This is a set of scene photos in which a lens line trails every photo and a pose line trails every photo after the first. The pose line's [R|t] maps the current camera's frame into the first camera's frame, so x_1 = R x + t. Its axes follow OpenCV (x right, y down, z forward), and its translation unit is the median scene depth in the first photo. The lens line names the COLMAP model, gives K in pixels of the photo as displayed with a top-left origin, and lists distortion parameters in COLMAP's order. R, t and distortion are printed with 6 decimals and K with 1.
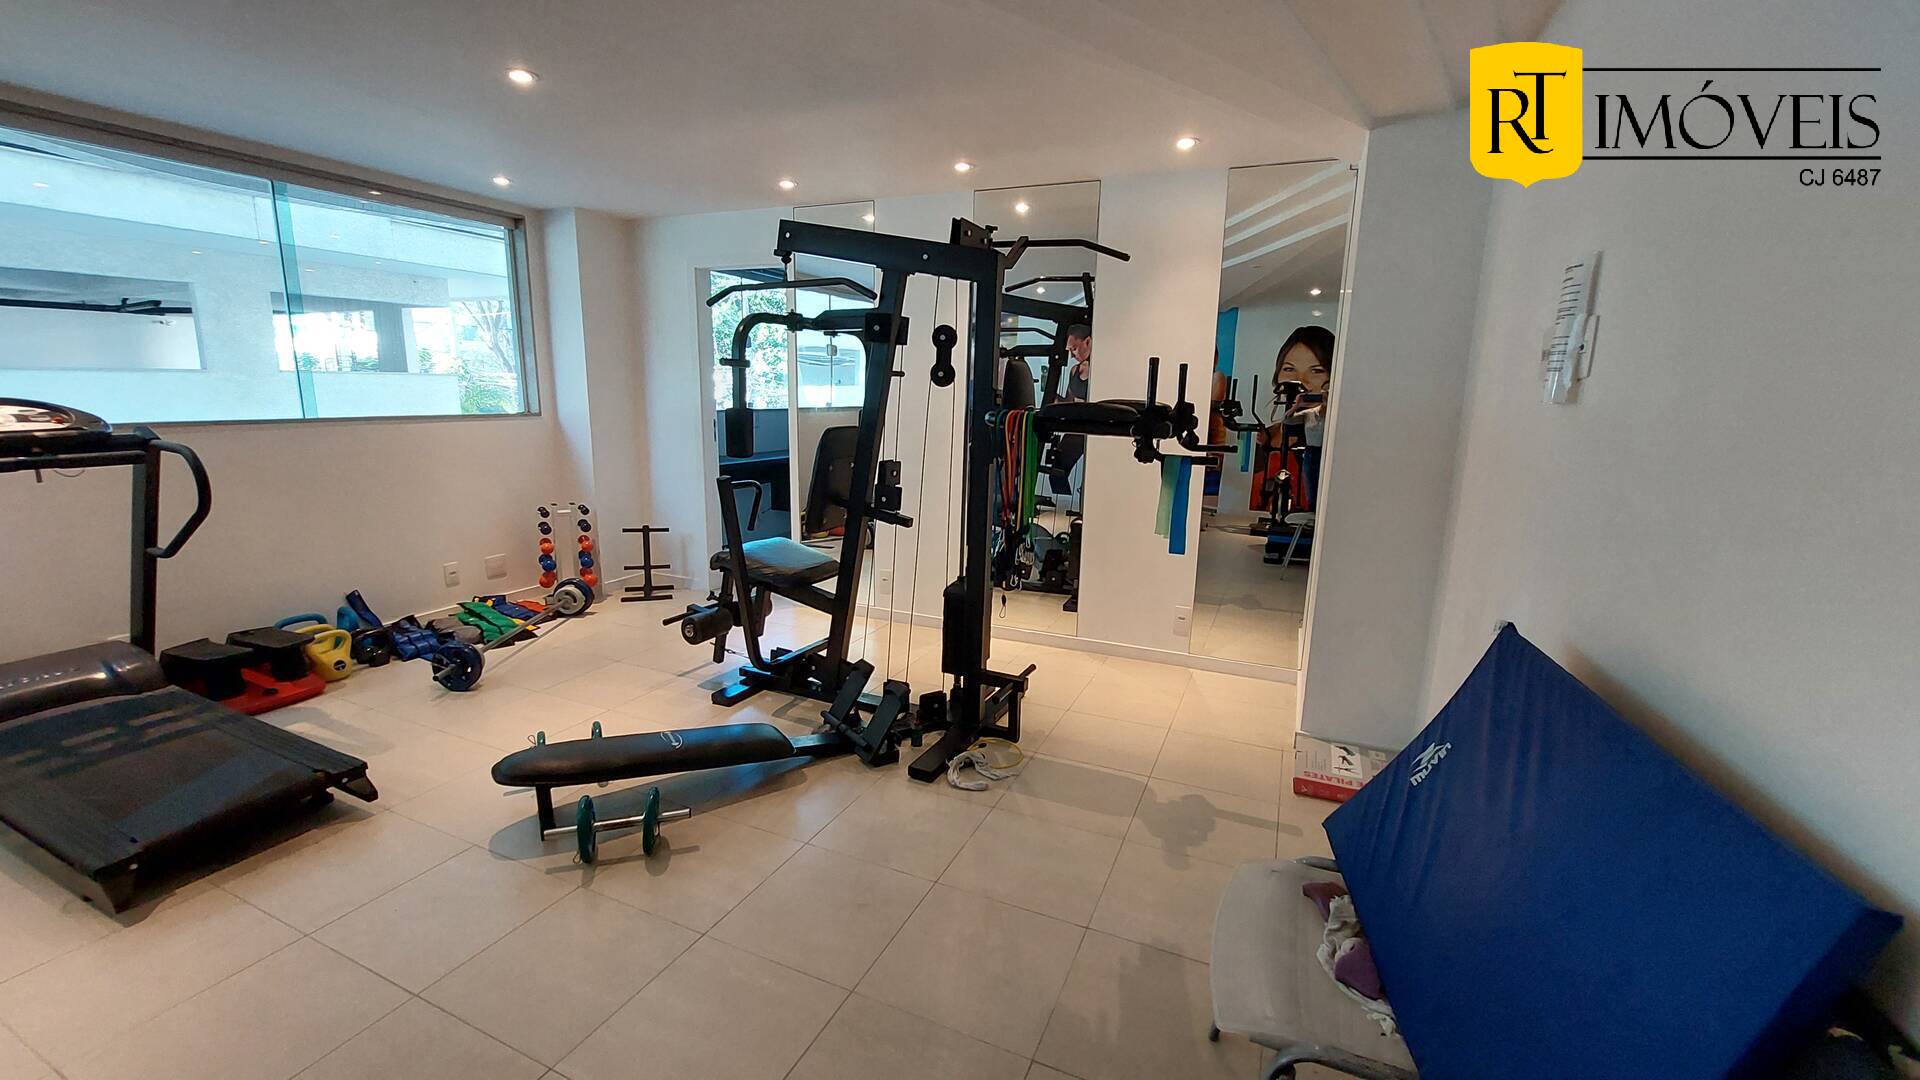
lens RADIAL K [[751.7, 0, 960.0], [0, 751.7, 540.0], [0, 0, 1]] dist [-0.022411, 0.000120]
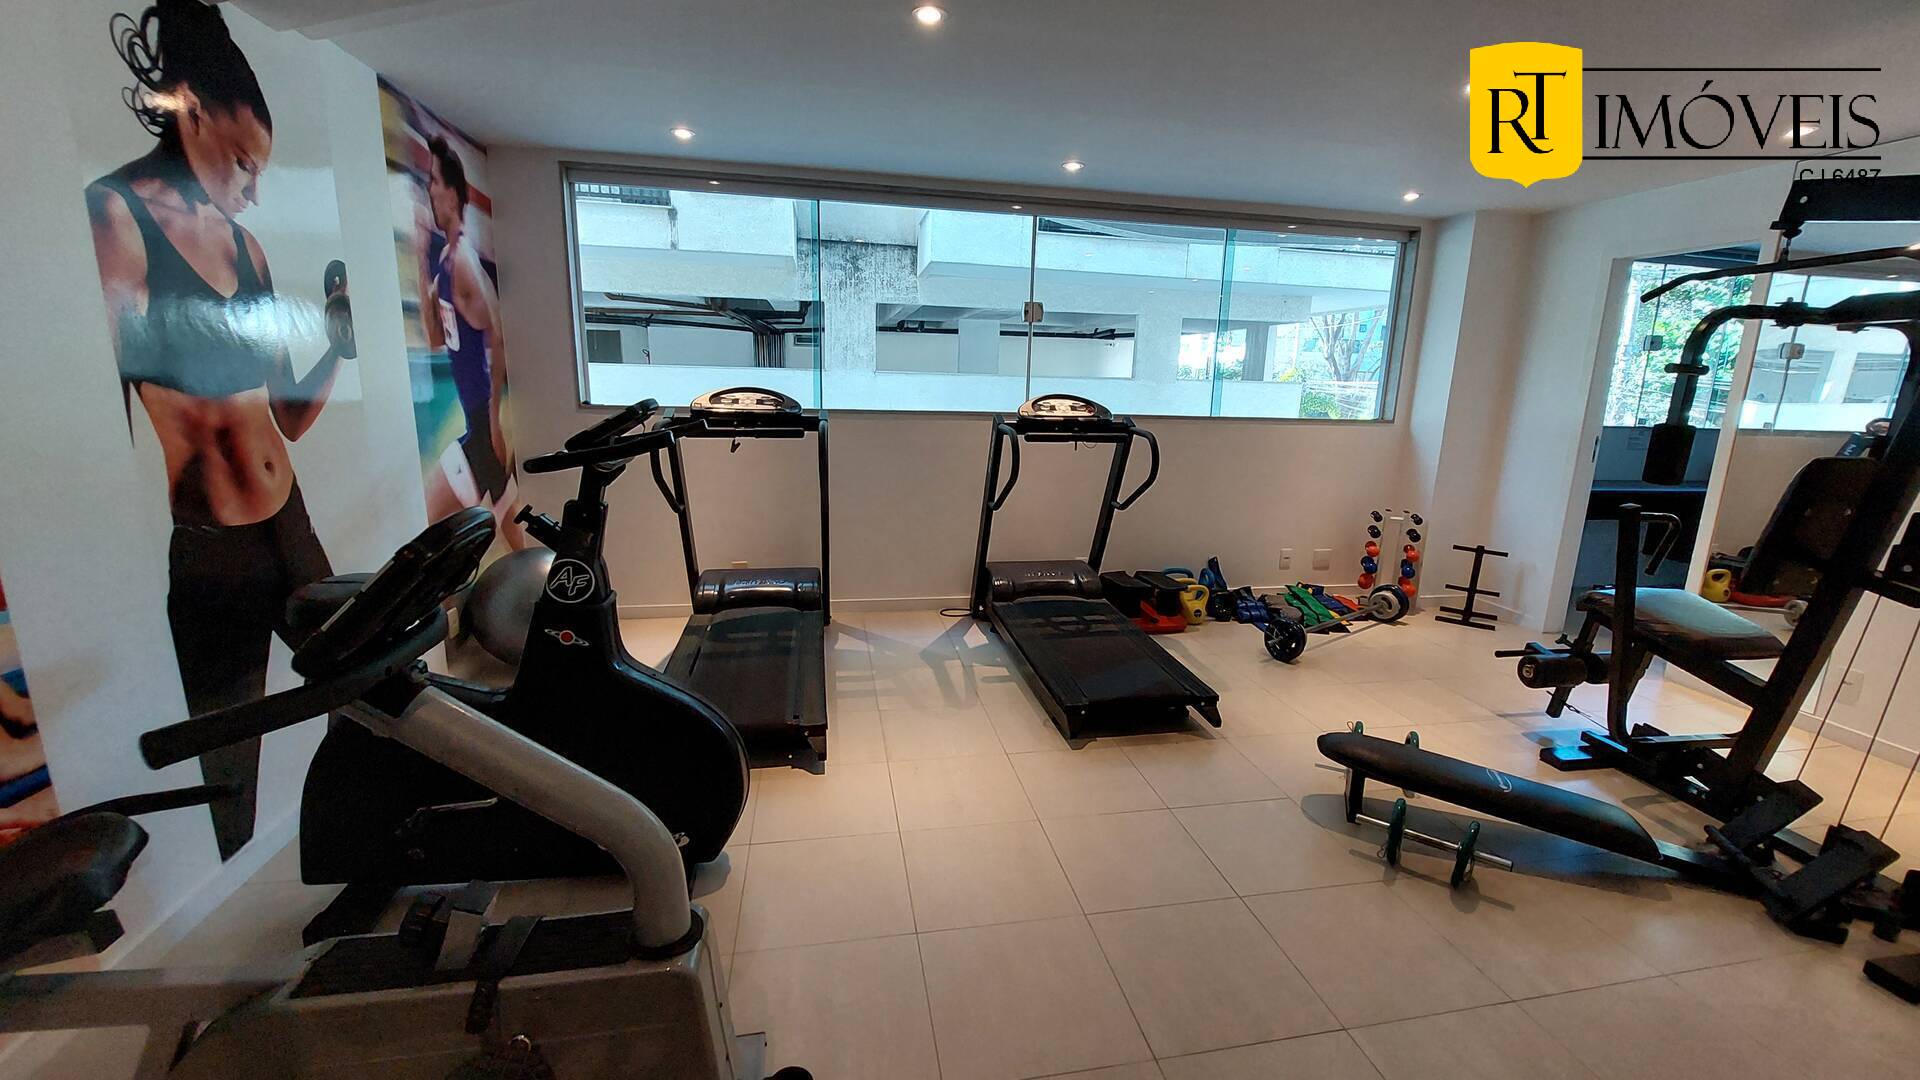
lens RADIAL K [[747.5, 0, 960.0], [0, 747.5, 540.0], [0, 0, 1]] dist [-0.015096, 0.000022]
pose [[0.573943, 0.164680, -0.802166, -0.067547], [-0.173527, 0.981783, 0.077397, 0.017367], [0.800299, 0.094776, 0.592064, -0.074301]]
